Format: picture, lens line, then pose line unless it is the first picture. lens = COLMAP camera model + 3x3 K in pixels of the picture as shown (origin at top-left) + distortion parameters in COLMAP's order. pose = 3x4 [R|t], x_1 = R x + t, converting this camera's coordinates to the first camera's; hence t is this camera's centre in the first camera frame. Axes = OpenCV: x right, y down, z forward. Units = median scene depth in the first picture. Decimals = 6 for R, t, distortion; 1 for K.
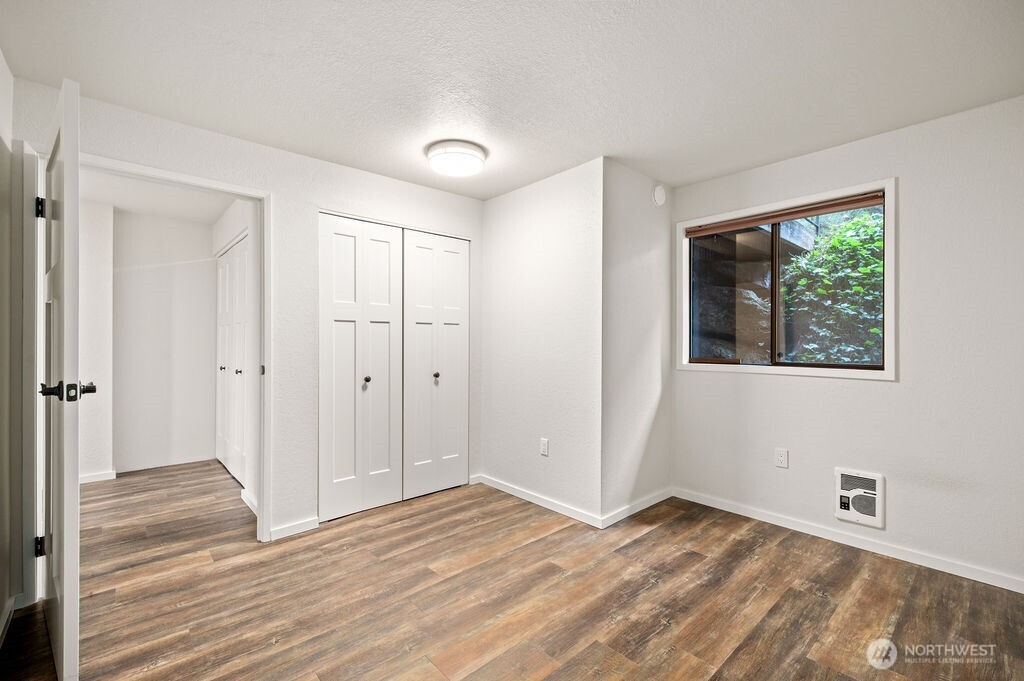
lens RADIAL K [[441.5, 0, 507.5], [0, 441.5, 344.9], [0, 0, 1]] dist [0.002044, 0.000086]
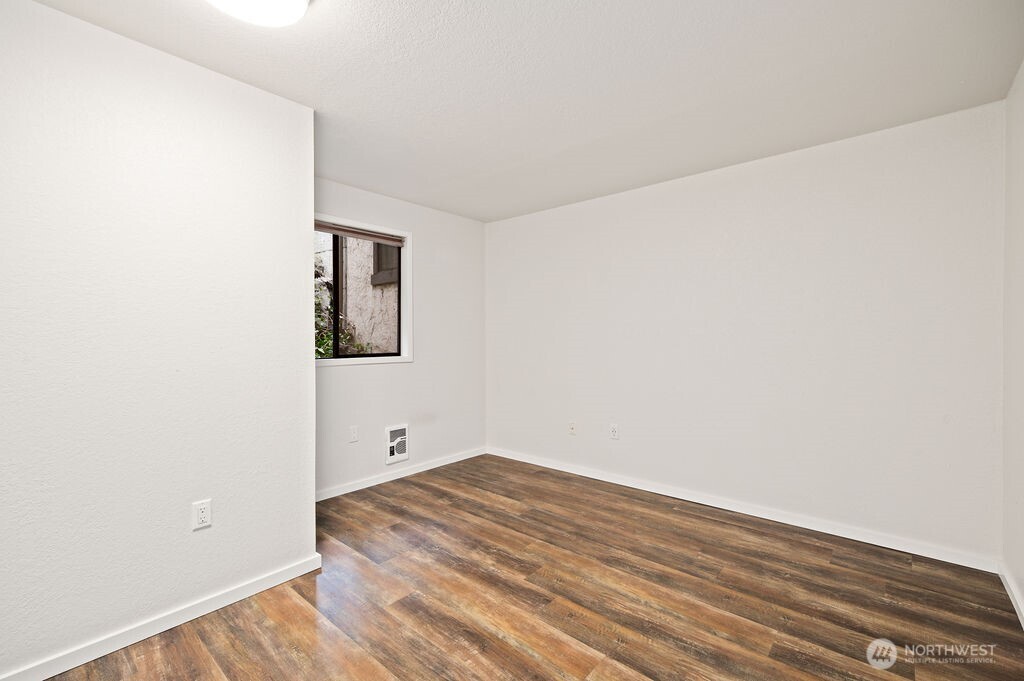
lens RADIAL K [[443.3, 0, 507.3], [0, 443.3, 339.7], [0, 0, 1]] dist [0.001472, -0.000247]
pose [[-0.130192, -0.008083, 0.991456, -0.722008], [0.009207, 0.999914, 0.009361, -0.009601], [-0.991446, 0.010347, -0.130106, 0.853924]]
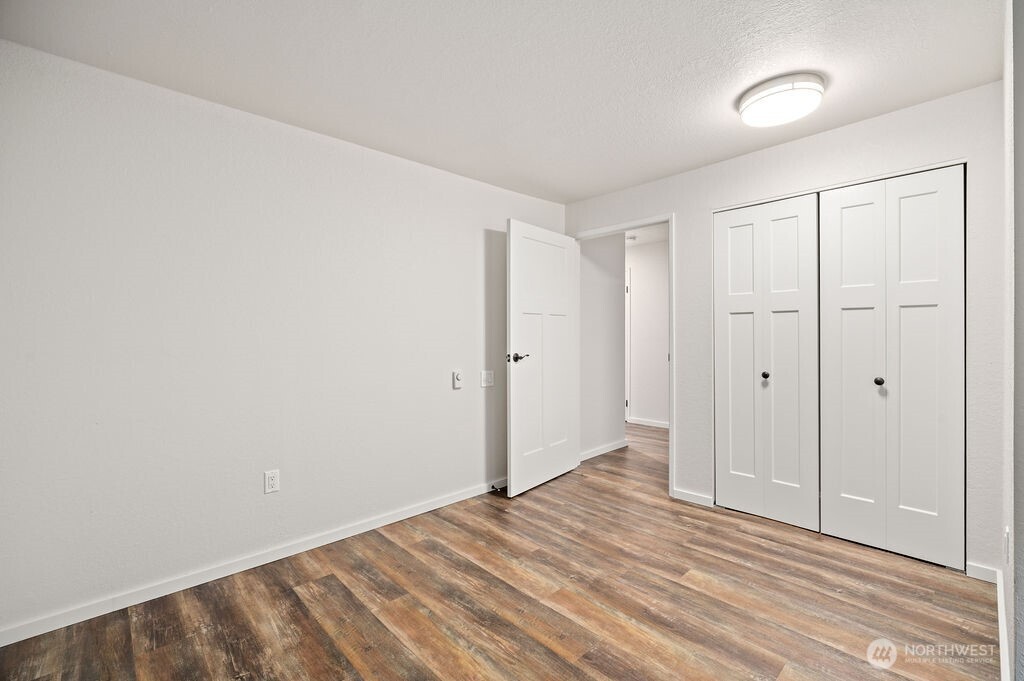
lens RADIAL K [[443.3, 0, 507.3], [0, 443.3, 339.7], [0, 0, 1]] dist [0.001472, -0.000247]
pose [[0.023688, 0.009713, -0.999672, 0.724521], [-0.001737, 0.999952, 0.009675, -0.005312], [0.999718, 0.001508, 0.023703, 0.544752]]
